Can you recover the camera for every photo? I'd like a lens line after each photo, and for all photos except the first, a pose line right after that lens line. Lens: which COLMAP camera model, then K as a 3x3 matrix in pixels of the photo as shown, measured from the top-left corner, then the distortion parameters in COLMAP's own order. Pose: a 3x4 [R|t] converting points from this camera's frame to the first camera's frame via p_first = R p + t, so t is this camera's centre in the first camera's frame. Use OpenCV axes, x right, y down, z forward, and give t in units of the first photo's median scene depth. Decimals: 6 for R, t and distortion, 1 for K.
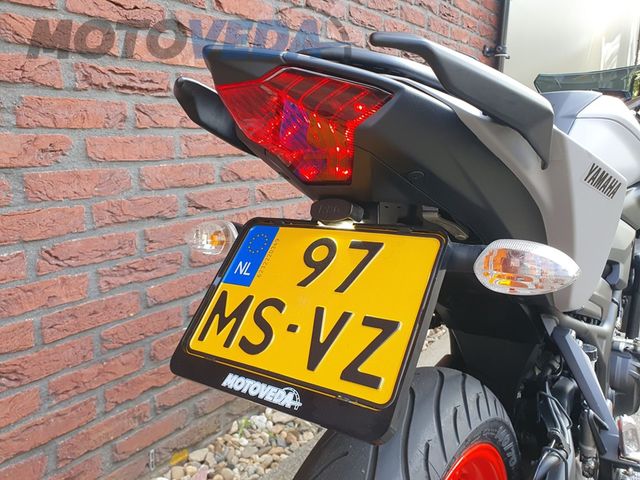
lens RADIAL K [[502.4, 0, 314.6], [0, 502.4, 238.7], [0, 0, 1]] dist [0.000181, 0.015729]
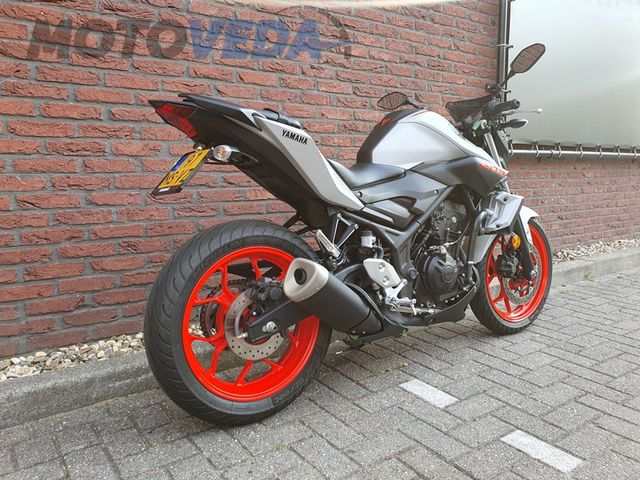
lens RADIAL K [[502.4, 0, 319.2], [0, 502.4, 238.2], [0, 0, 1]] dist [0.000181, 0.015729]
pose [[0.952905, 0.005161, -0.303226, 0.756728], [-0.034806, 0.995109, -0.092444, 0.349941], [0.301266, 0.098644, 0.948424, -0.770473]]
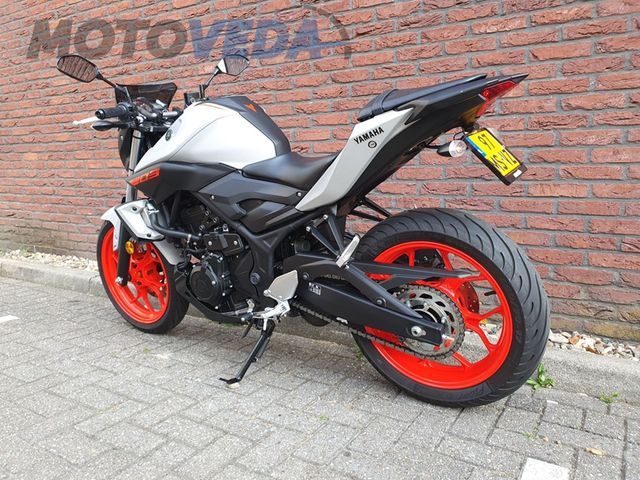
lens RADIAL K [[502.4, 0, 317.4], [0, 502.4, 234.7], [0, 0, 1]] dist [0.000181, 0.015729]
pose [[0.084298, 0.076848, -0.993473, 1.619014], [-0.229504, 0.971713, 0.055691, 0.210784], [0.969650, 0.223311, 0.099551, 0.266595]]
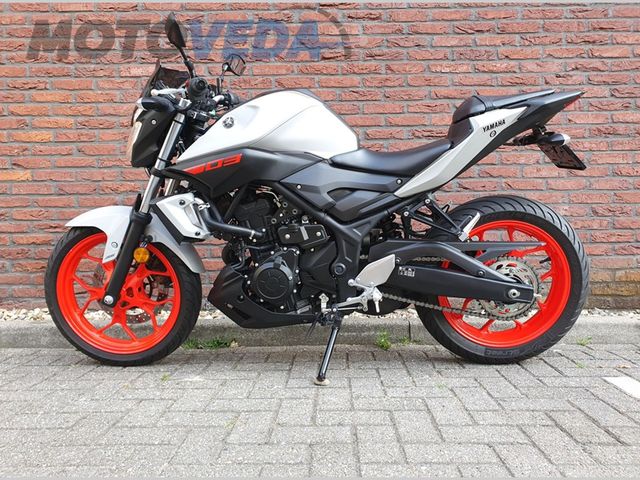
lens RADIAL K [[502.4, 0, 327.7], [0, 502.4, 248.3], [0, 0, 1]] dist [0.000181, 0.015729]
pose [[0.584228, -0.018986, -0.811367, 1.293939], [-0.160181, 0.977364, -0.138209, 0.645694], [0.795625, 0.210711, 0.567962, -0.690519]]
